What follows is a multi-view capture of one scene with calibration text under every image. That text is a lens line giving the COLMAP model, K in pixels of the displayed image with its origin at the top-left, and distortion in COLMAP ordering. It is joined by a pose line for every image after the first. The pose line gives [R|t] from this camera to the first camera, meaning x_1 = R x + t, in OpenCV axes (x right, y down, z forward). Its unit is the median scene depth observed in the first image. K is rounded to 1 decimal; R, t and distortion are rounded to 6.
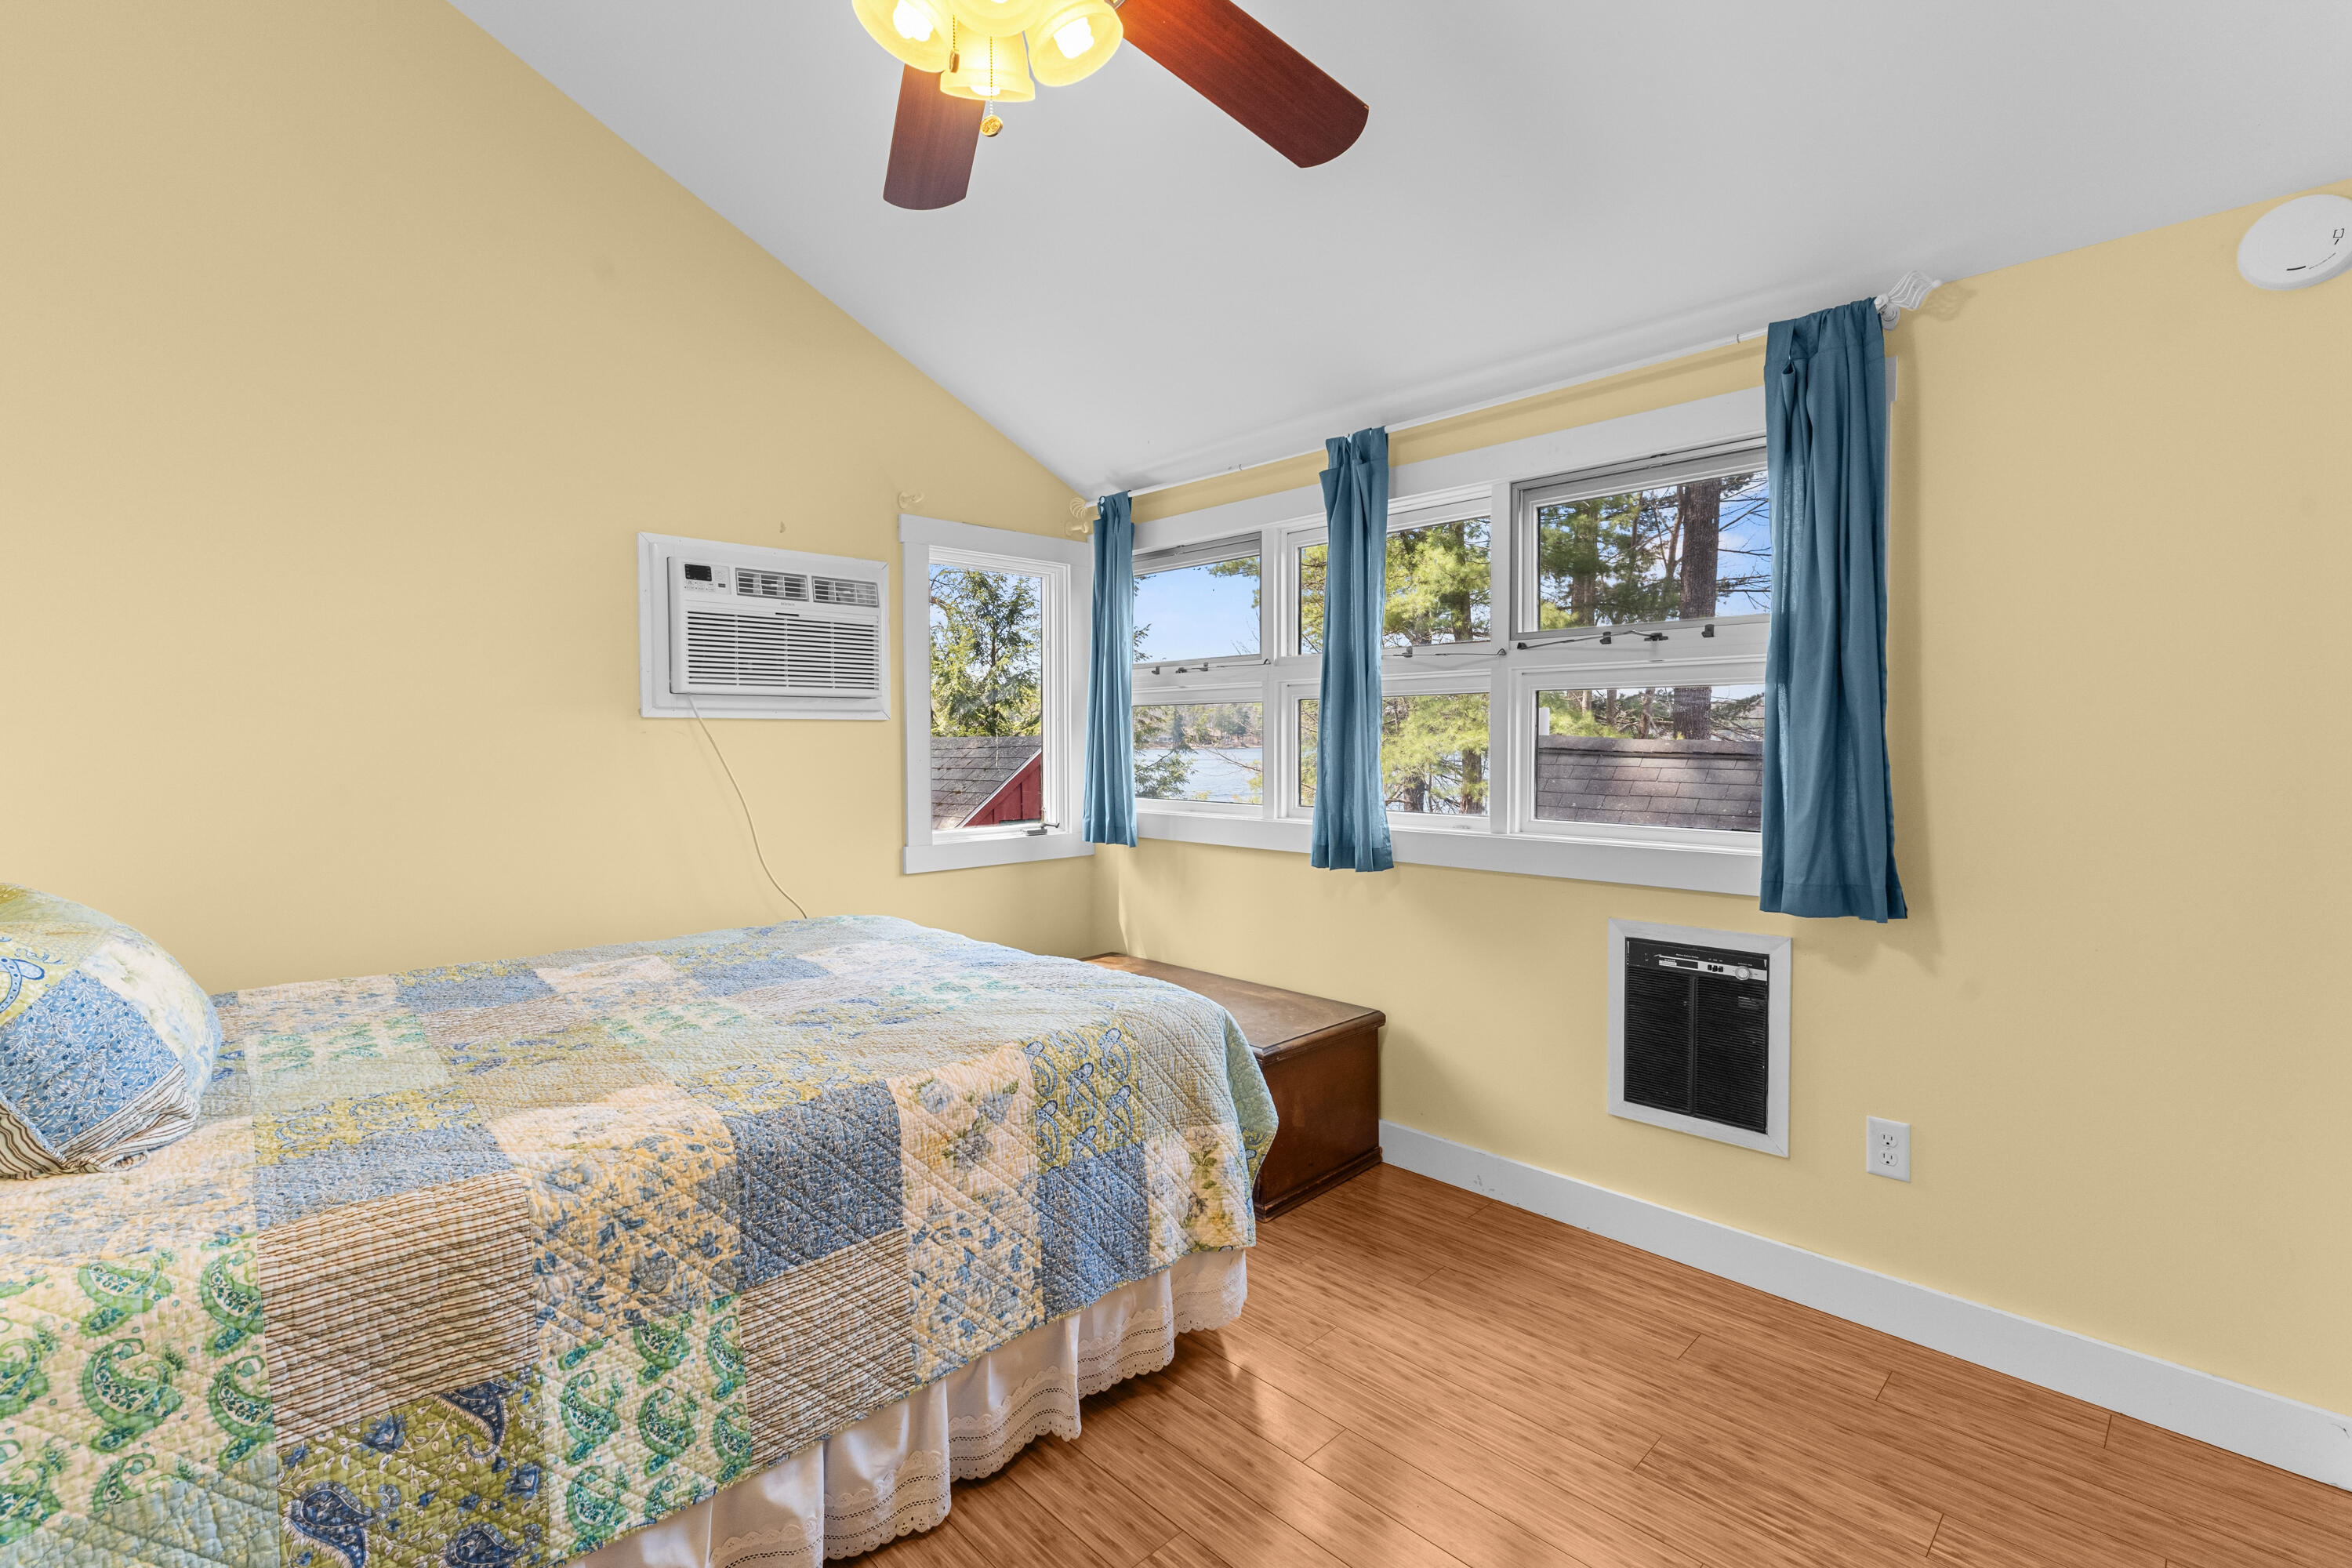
lens RADIAL K [[1048.0, 0, 1176.0], [0, 1048.0, 784.0], [0, 0, 1]] dist [0.003057, 0.001269]
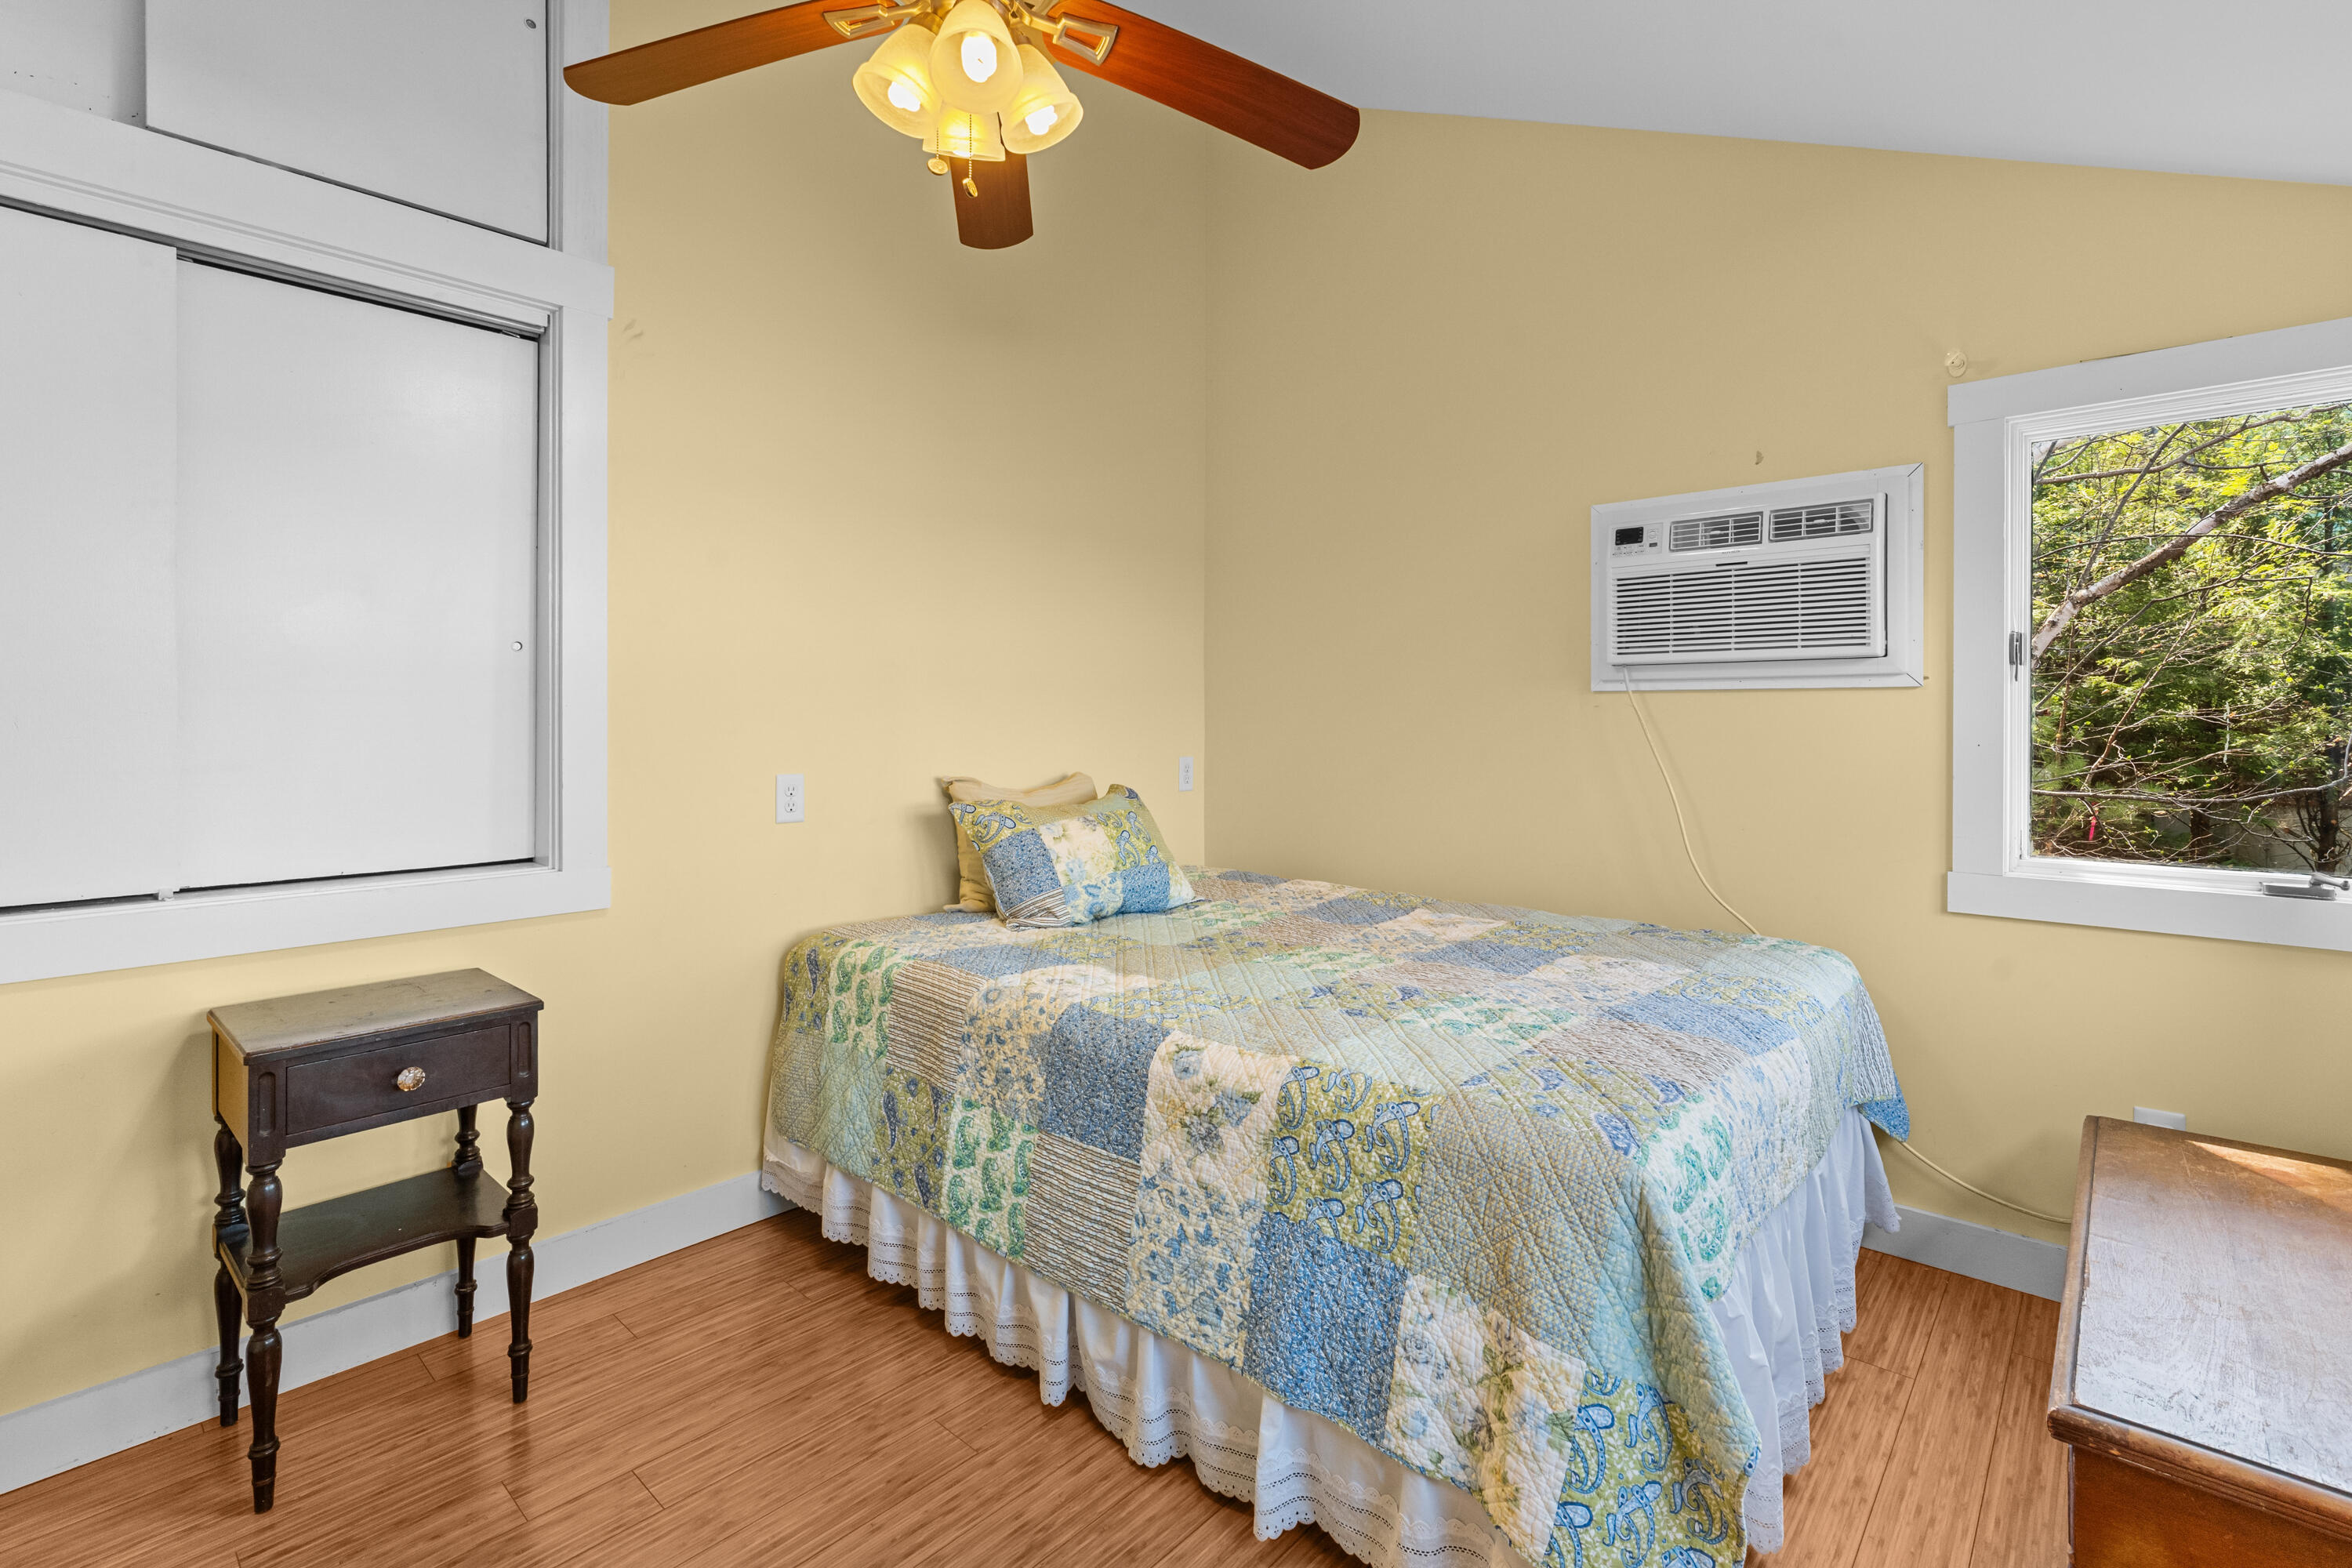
lens RADIAL K [[1072.7, 0, 1180.3], [0, 1072.7, 730.4], [0, 0, 1]] dist [0.000408, 0.000041]
pose [[0.068319, 0.016764, -0.997523, 0.807330], [-0.043558, 0.998956, 0.013805, -0.039642], [0.996712, 0.042507, 0.068978, 0.912062]]
